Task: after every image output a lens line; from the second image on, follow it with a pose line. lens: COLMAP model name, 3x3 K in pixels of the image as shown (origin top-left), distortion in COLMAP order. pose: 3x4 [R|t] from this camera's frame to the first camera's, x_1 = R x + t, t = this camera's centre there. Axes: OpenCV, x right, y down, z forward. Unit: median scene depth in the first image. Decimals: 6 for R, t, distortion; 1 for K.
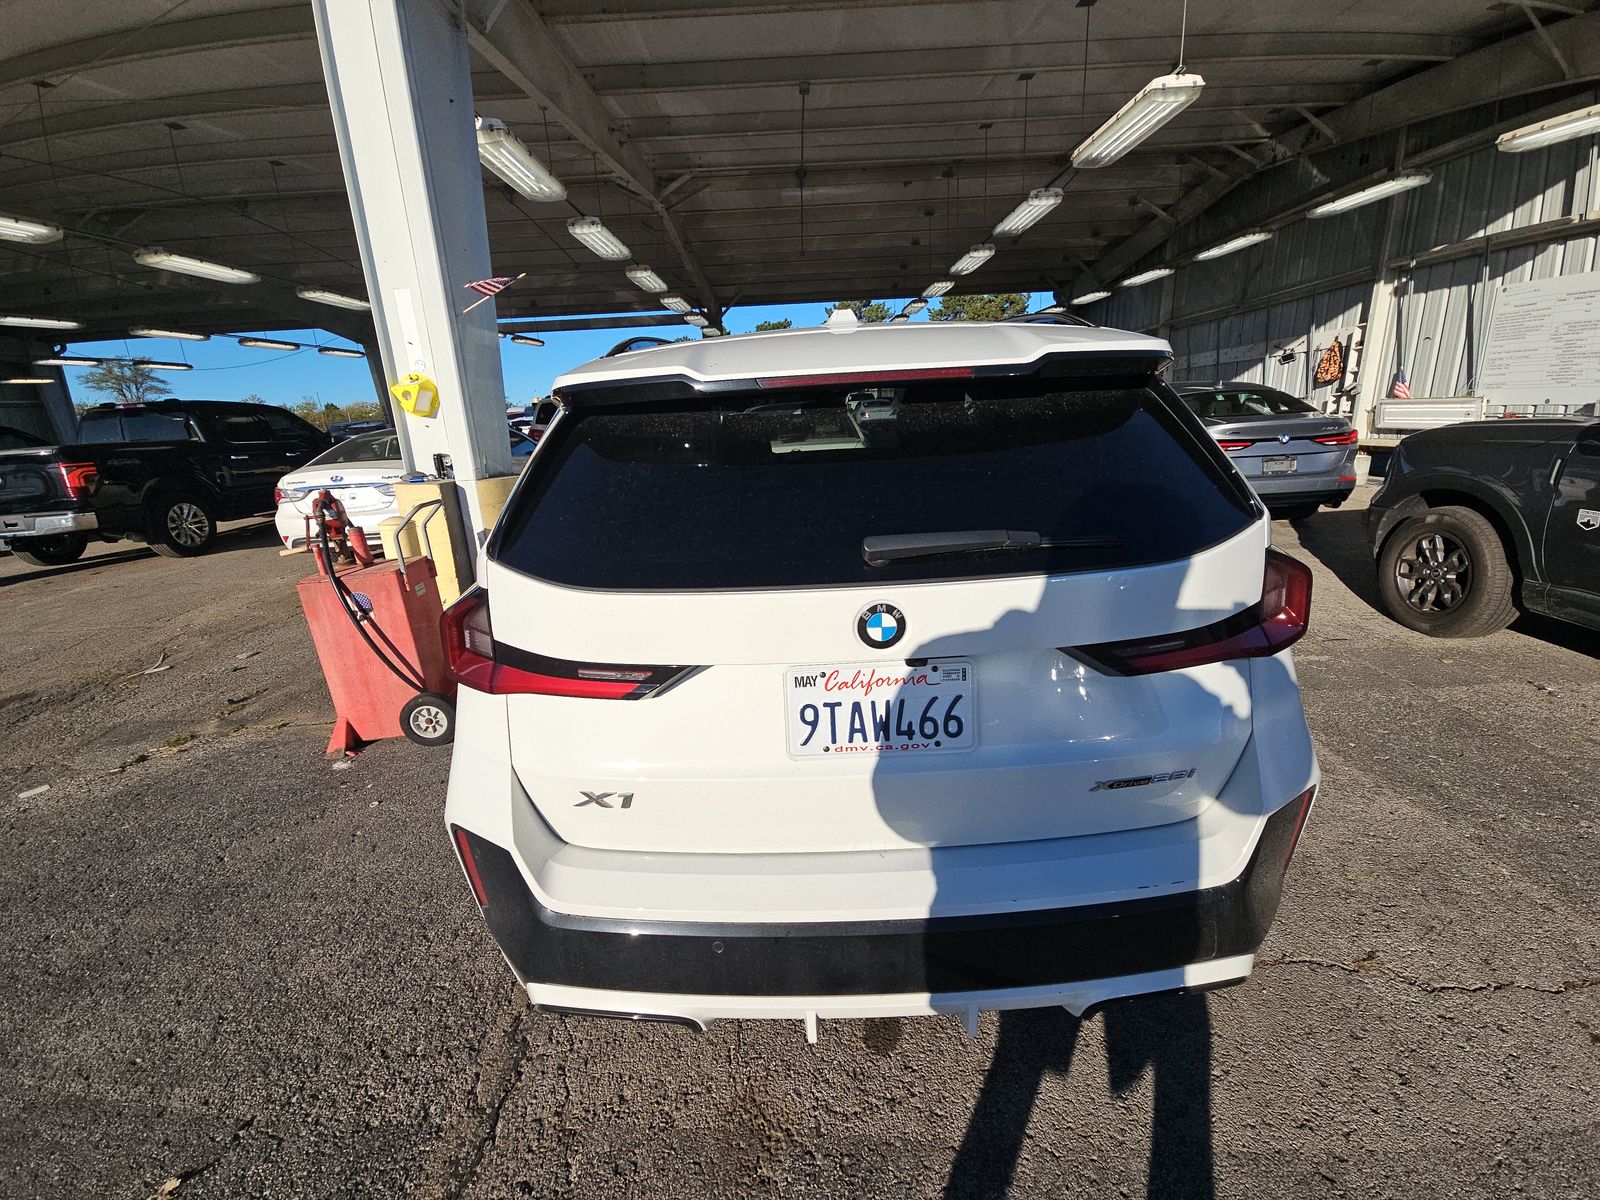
lens RADIAL K [[652.4, 0, 799.5], [0, 652.4, 605.3], [0, 0, 1]] dist [0.011913, -0.010940]
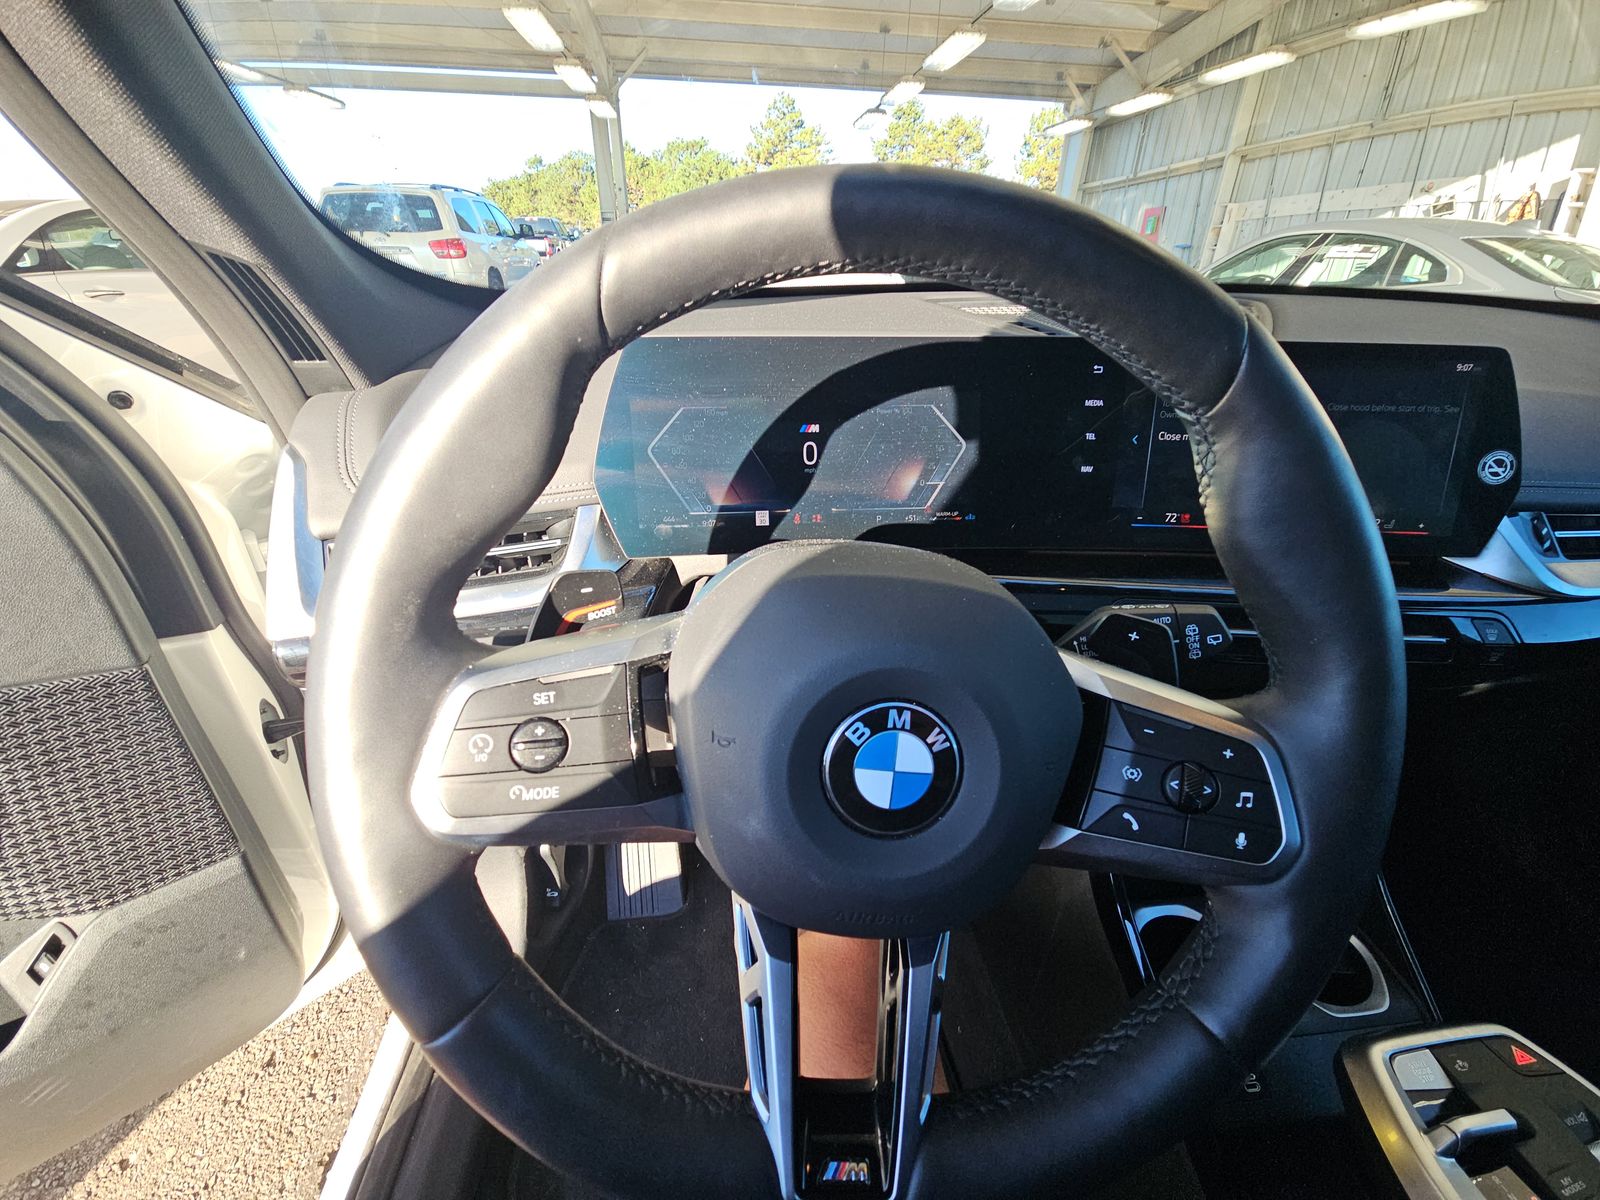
lens RADIAL K [[652.4, 0, 799.5], [0, 652.4, 605.3], [0, 0, 1]] dist [0.011913, -0.010940]
pose [[0.994447, 0.011029, 0.104656, 0.004795], [-0.032191, 0.978704, 0.202738, -0.061792], [-0.100191, -0.204981, 0.973624, 0.218075]]
